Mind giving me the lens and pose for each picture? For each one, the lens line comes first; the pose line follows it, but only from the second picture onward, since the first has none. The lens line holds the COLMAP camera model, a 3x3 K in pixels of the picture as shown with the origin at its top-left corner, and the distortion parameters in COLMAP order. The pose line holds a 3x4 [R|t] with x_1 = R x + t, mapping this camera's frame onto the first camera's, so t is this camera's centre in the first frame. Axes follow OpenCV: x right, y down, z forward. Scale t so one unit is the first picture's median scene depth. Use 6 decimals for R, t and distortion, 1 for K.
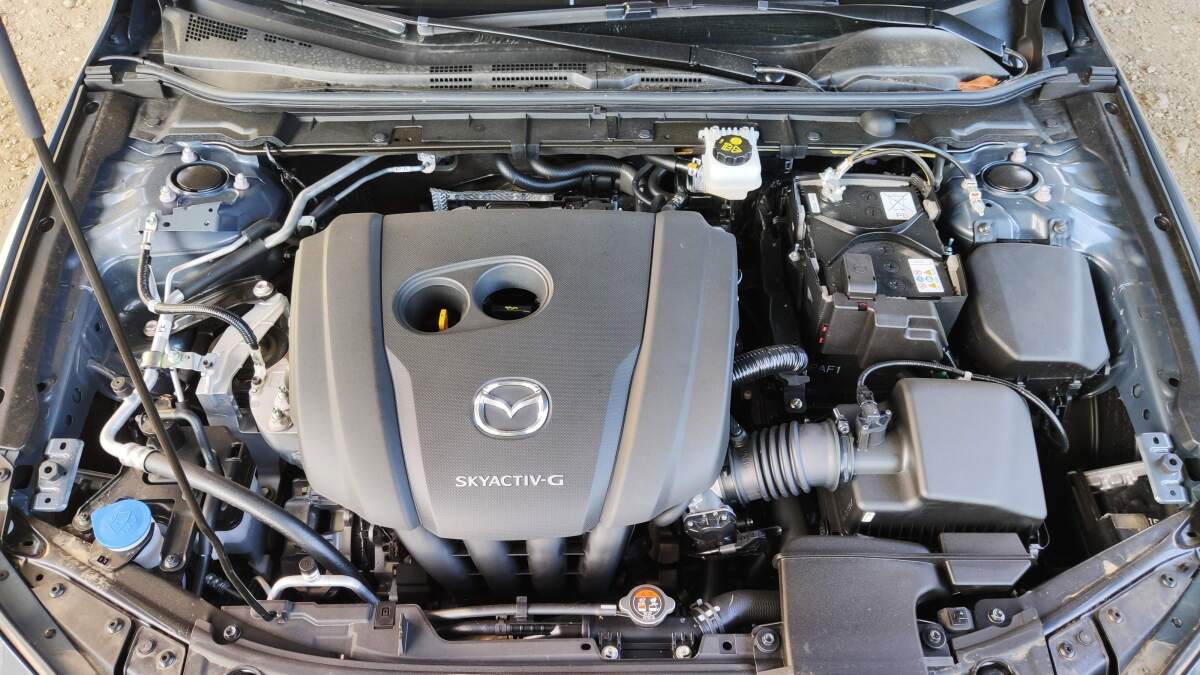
lens RADIAL K [[590.5, 0, 600.0], [0, 590.5, 337.5], [0, 0, 1]] dist [-0.002708, 0.000877]
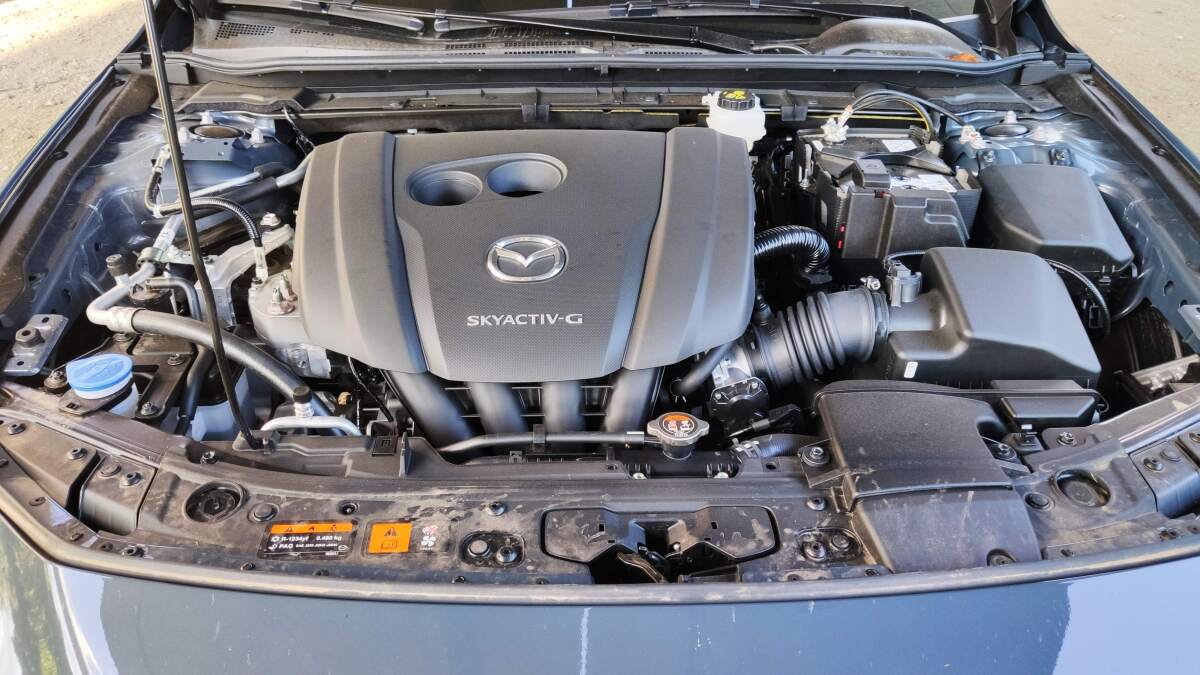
lens RADIAL K [[598.7, 0, 603.6], [0, 598.7, 342.5], [0, 0, 1]] dist [0.000632, -0.001316]
pose [[0.999852, -0.014431, 0.009410, -0.032508], [0.015974, 0.981148, -0.192595, 0.396889], [-0.006453, 0.192717, 0.981233, 0.065741]]
